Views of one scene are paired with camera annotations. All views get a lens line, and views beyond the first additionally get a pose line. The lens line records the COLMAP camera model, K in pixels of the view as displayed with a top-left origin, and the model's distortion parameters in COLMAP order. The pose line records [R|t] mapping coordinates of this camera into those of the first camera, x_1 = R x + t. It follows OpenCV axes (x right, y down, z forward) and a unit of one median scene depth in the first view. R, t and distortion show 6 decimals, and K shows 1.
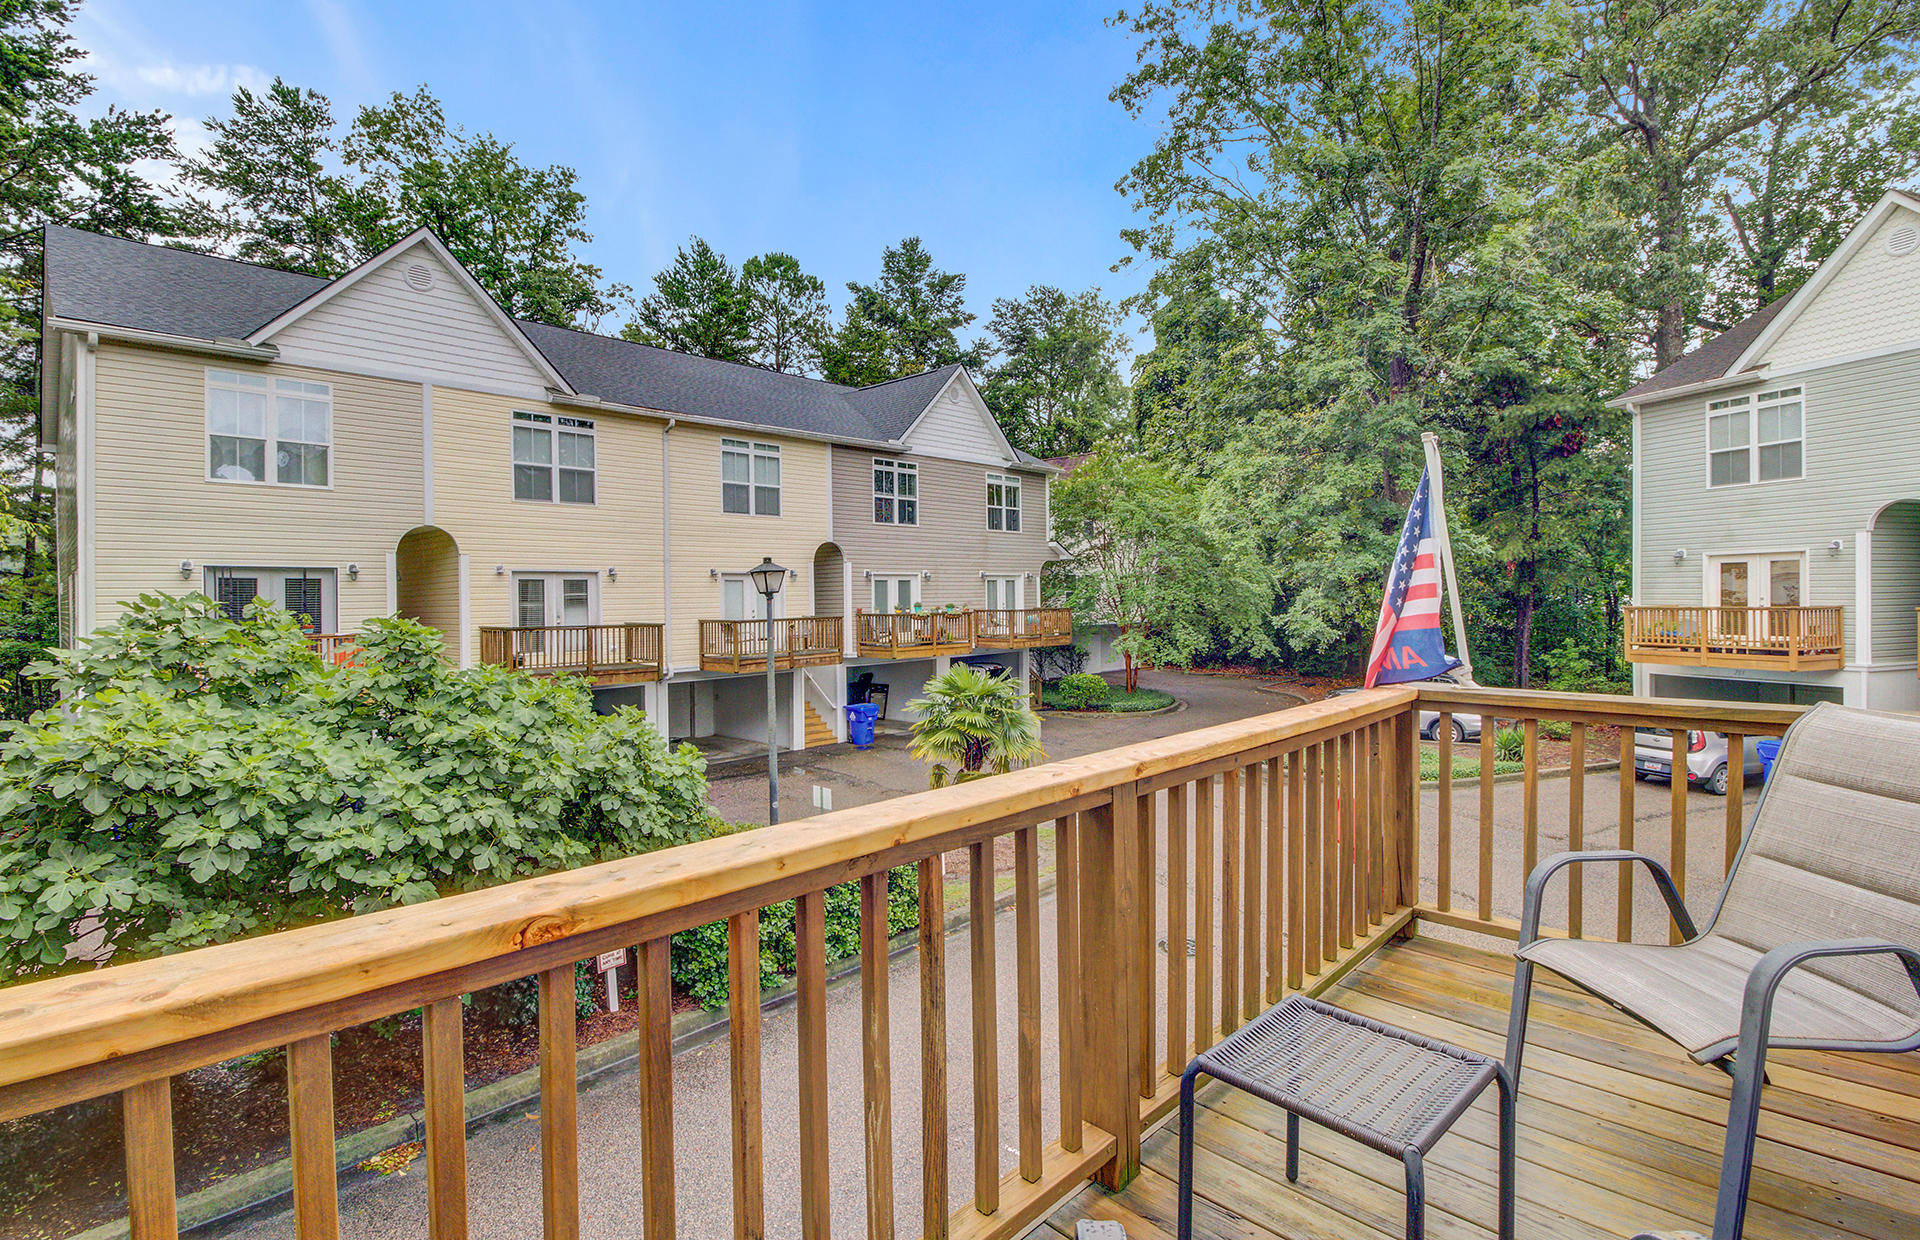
lens RADIAL K [[899.7, 0, 952.6], [0, 899.7, 615.5], [0, 0, 1]] dist [0.013685, -0.000943]
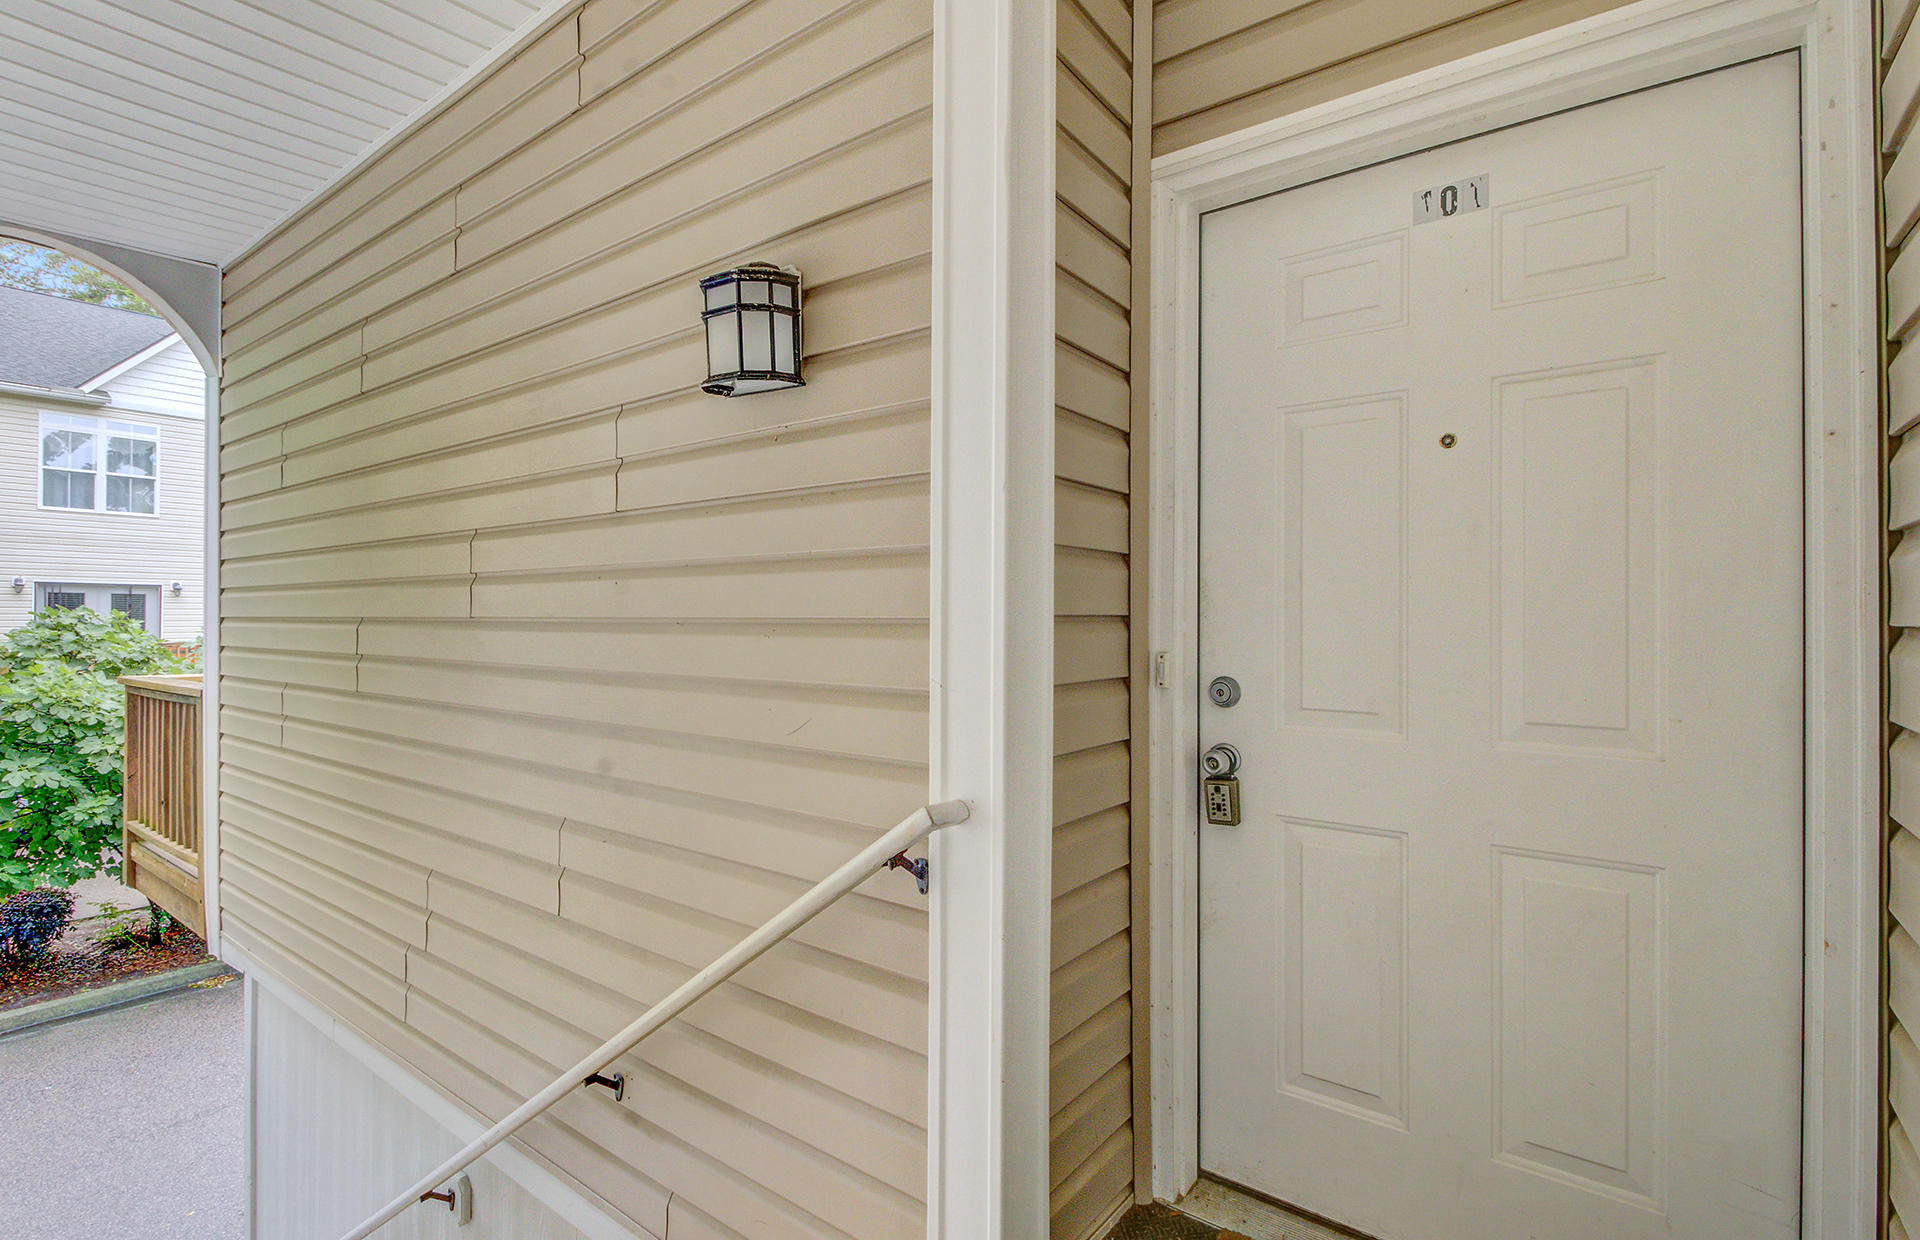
lens RADIAL K [[899.7, 0, 967.7], [0, 899.7, 620.0], [0, 0, 1]] dist [0.013685, -0.000943]
pose [[0.989110, 0.013792, 0.146533, 0.544089], [-0.010865, 0.999725, -0.020760, 0.015483], [-0.146779, 0.018942, 0.988988, -0.957348]]
